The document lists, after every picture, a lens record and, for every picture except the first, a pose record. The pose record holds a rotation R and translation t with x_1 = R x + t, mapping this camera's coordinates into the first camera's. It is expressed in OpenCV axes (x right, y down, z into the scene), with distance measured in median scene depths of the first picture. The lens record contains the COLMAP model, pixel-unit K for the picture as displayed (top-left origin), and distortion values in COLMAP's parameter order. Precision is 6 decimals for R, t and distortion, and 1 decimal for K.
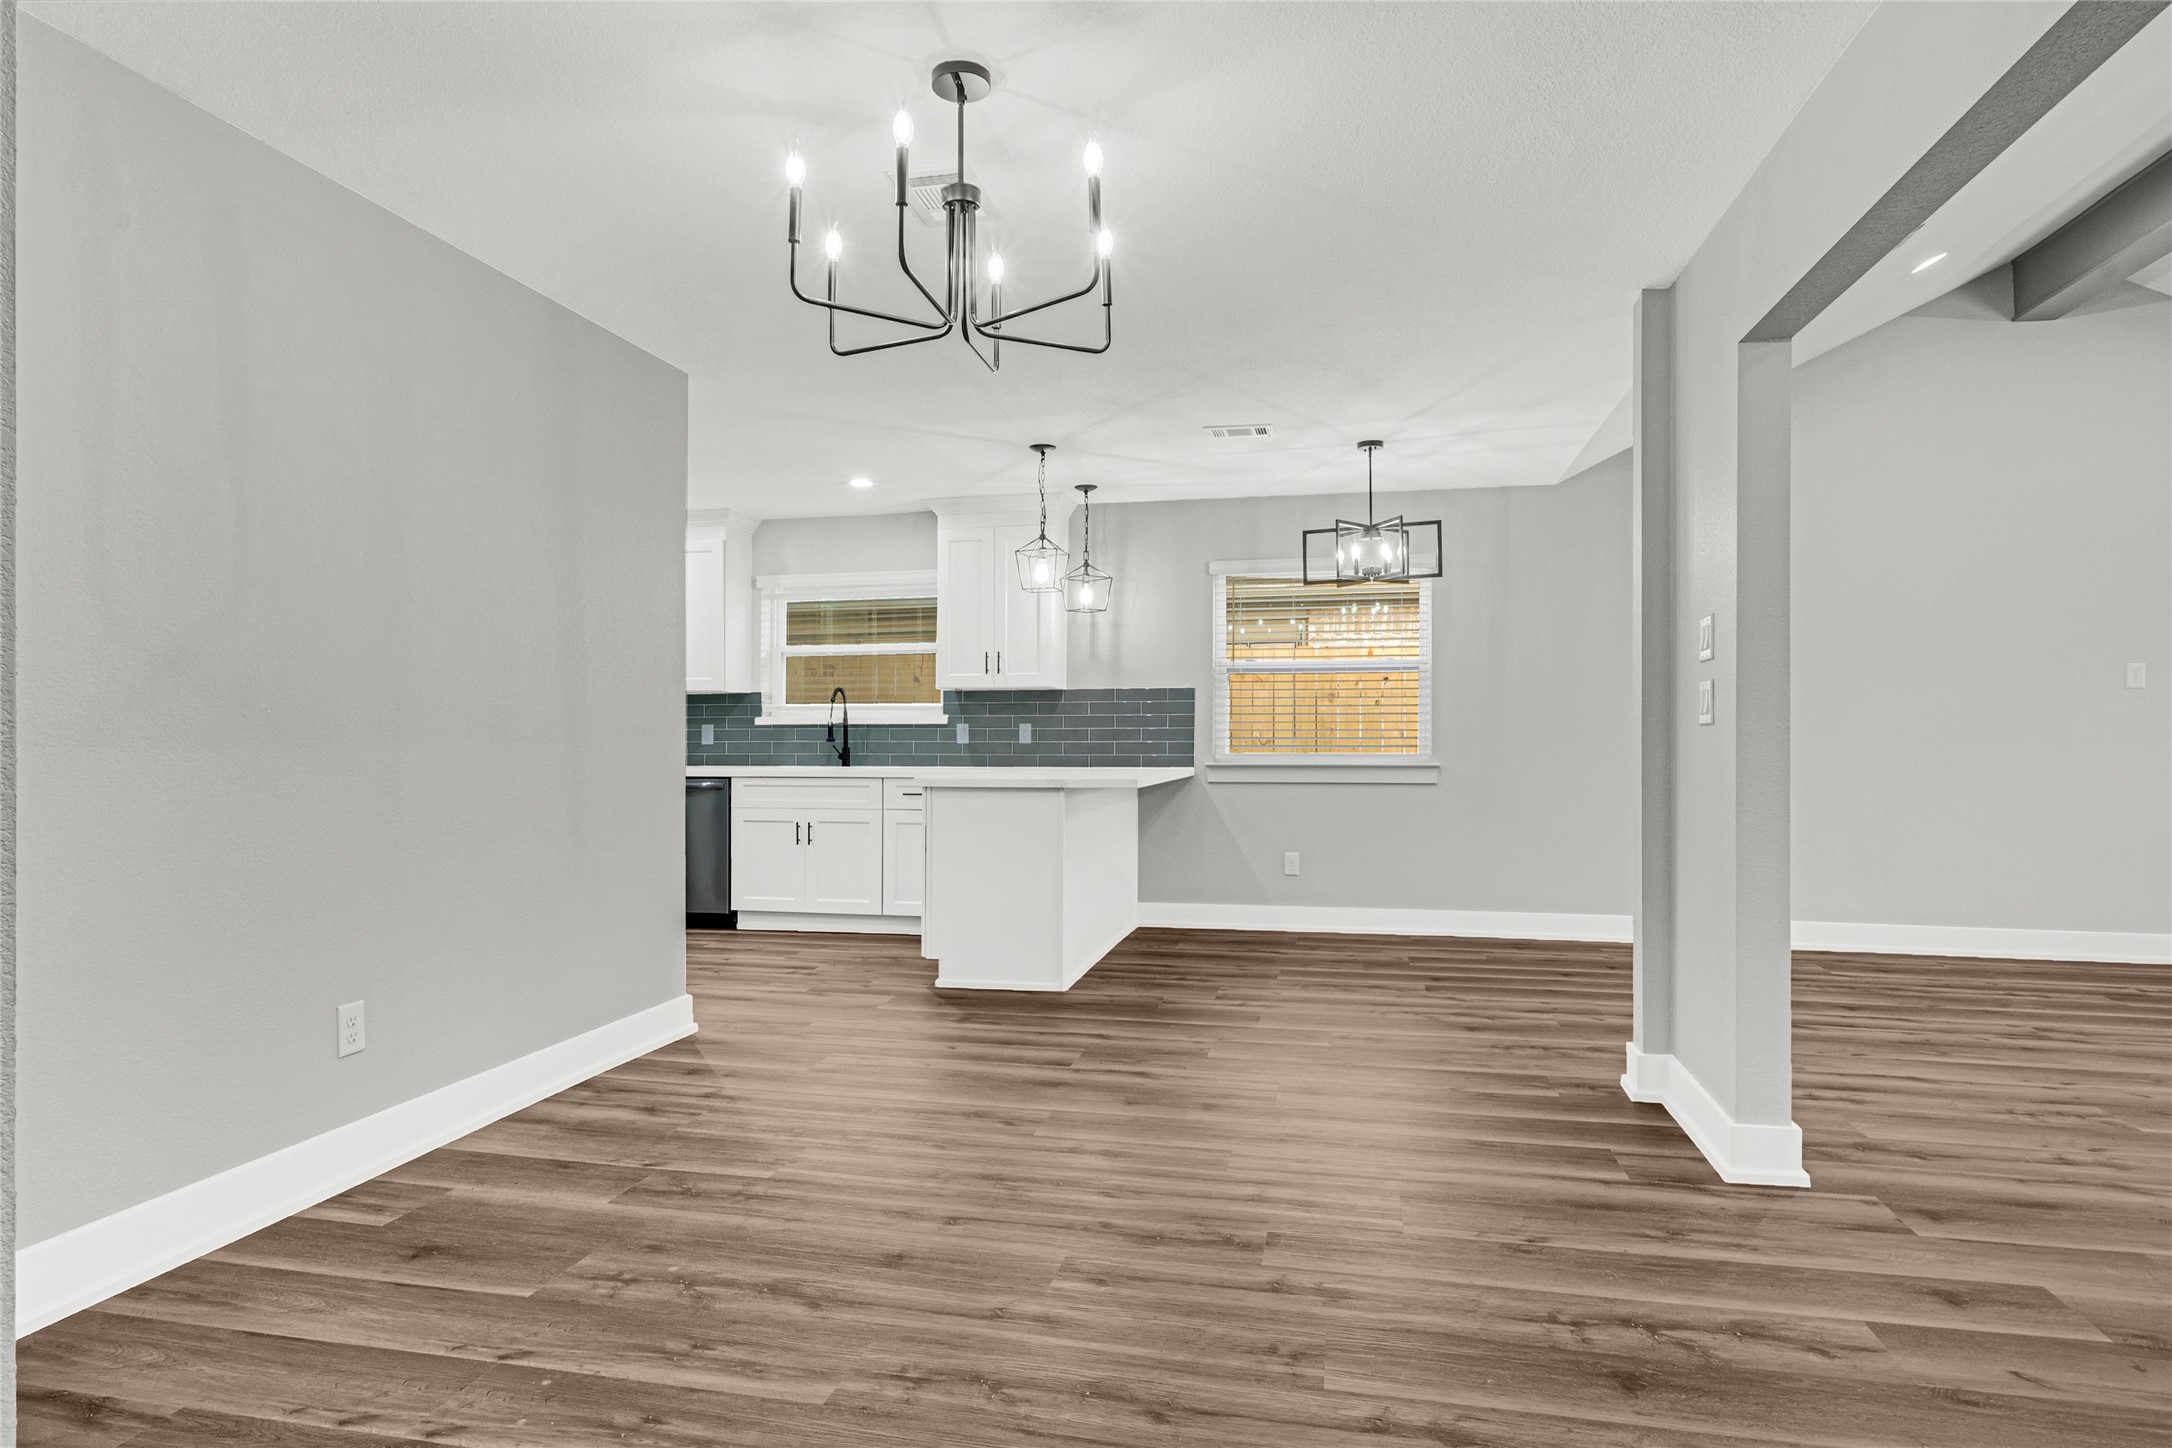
lens RADIAL K [[1215.8, 0, 1084.1], [0, 1215.8, 731.9], [0, 0, 1]] dist [0.003378, -0.000757]
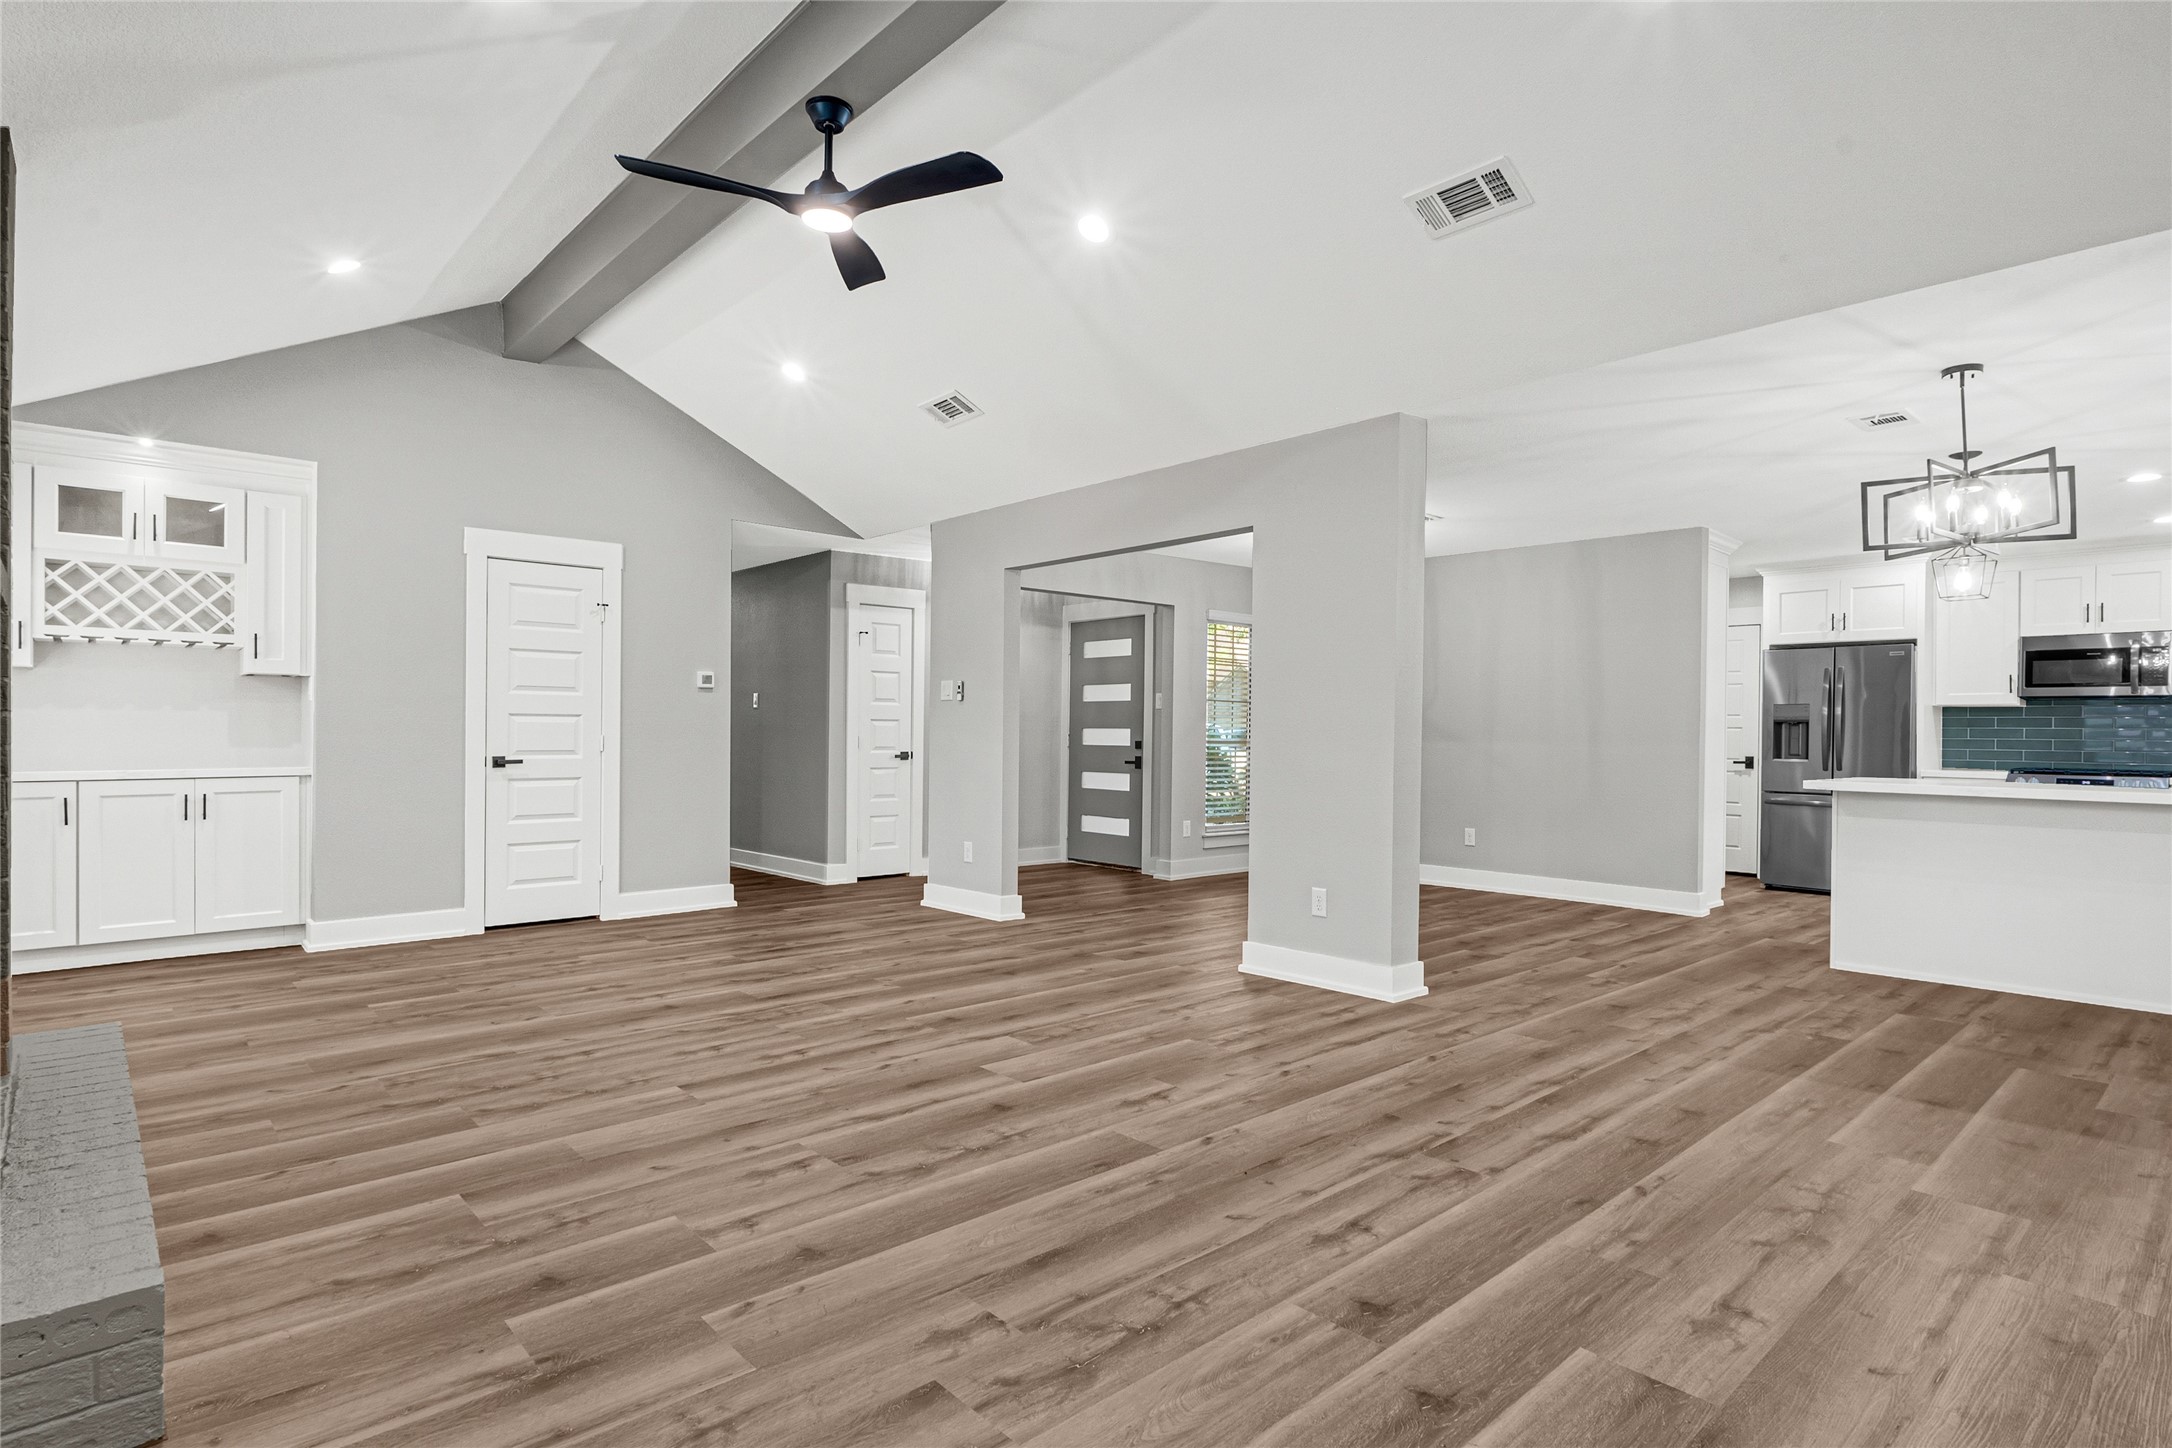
lens RADIAL K [[1116.4, 0, 1090.0], [0, 1116.4, 731.2], [0, 0, 1]] dist [0.003867, -0.000392]
pose [[-0.571707, -0.008836, -0.820410, 1.466181], [-0.008120, 0.999954, -0.005111, 0.004307], [0.820417, 0.003740, -0.571753, 1.223479]]
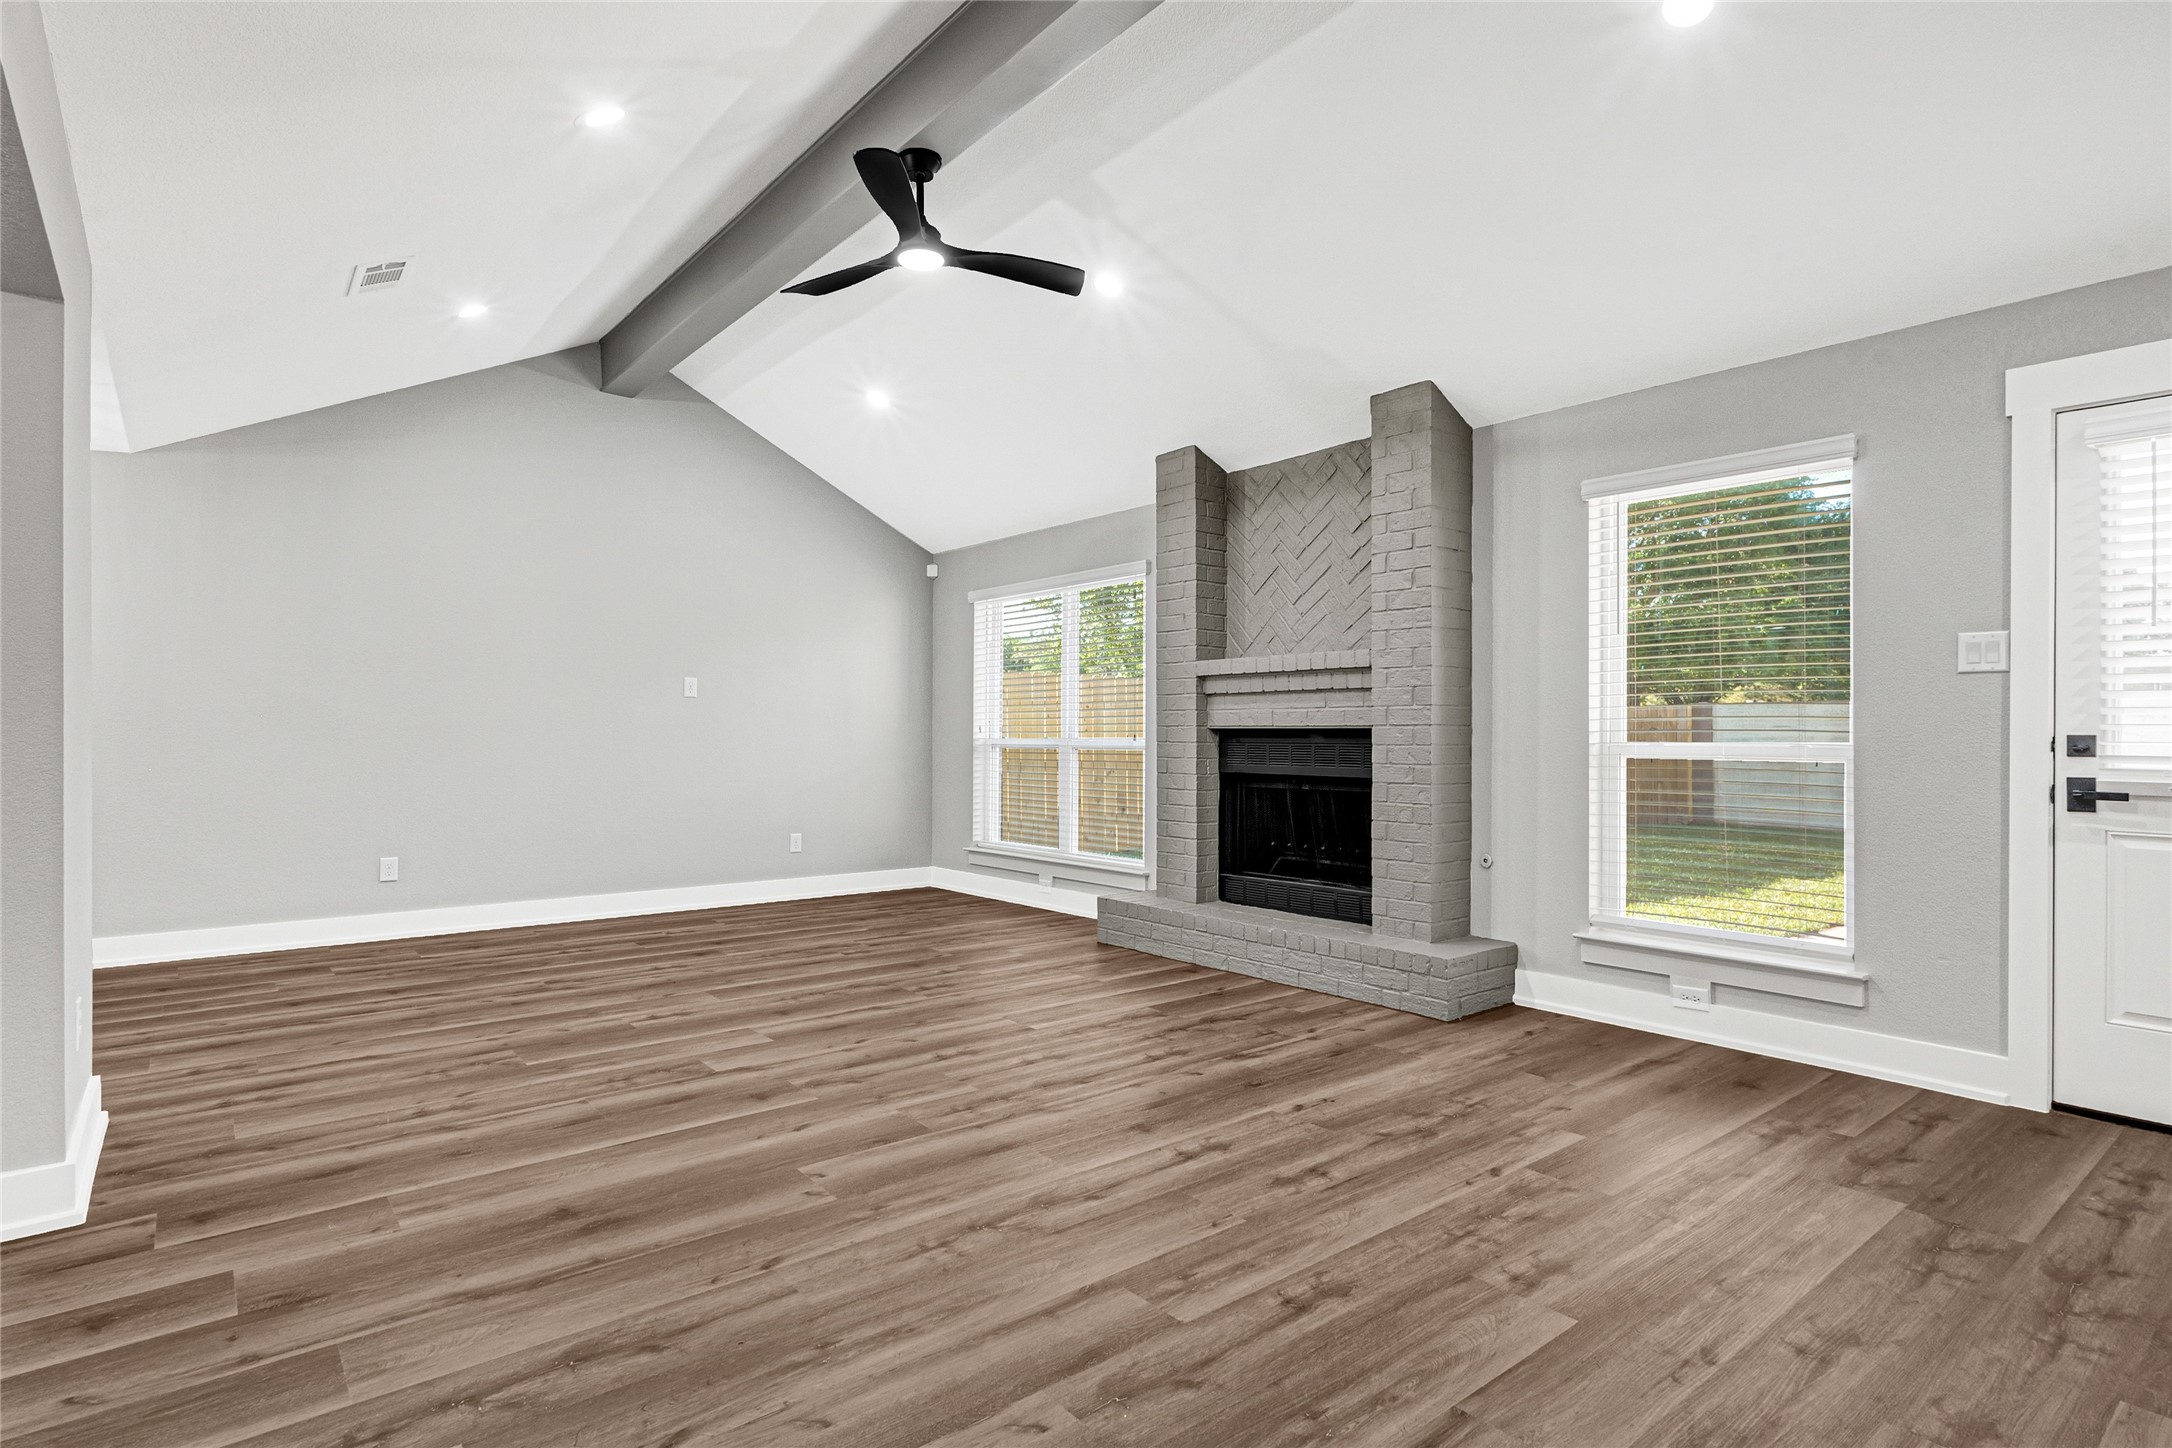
lens RADIAL K [[1115.0, 0, 1083.8], [0, 1115.0, 732.3], [0, 0, 1]] dist [-0.004721, 0.004855]
pose [[0.620571, -0.001438, 0.784149, 0.271159], [0.001440, 0.999999, 0.000694, 0.000941], [-0.784149, 0.000699, 0.620572, -0.081246]]
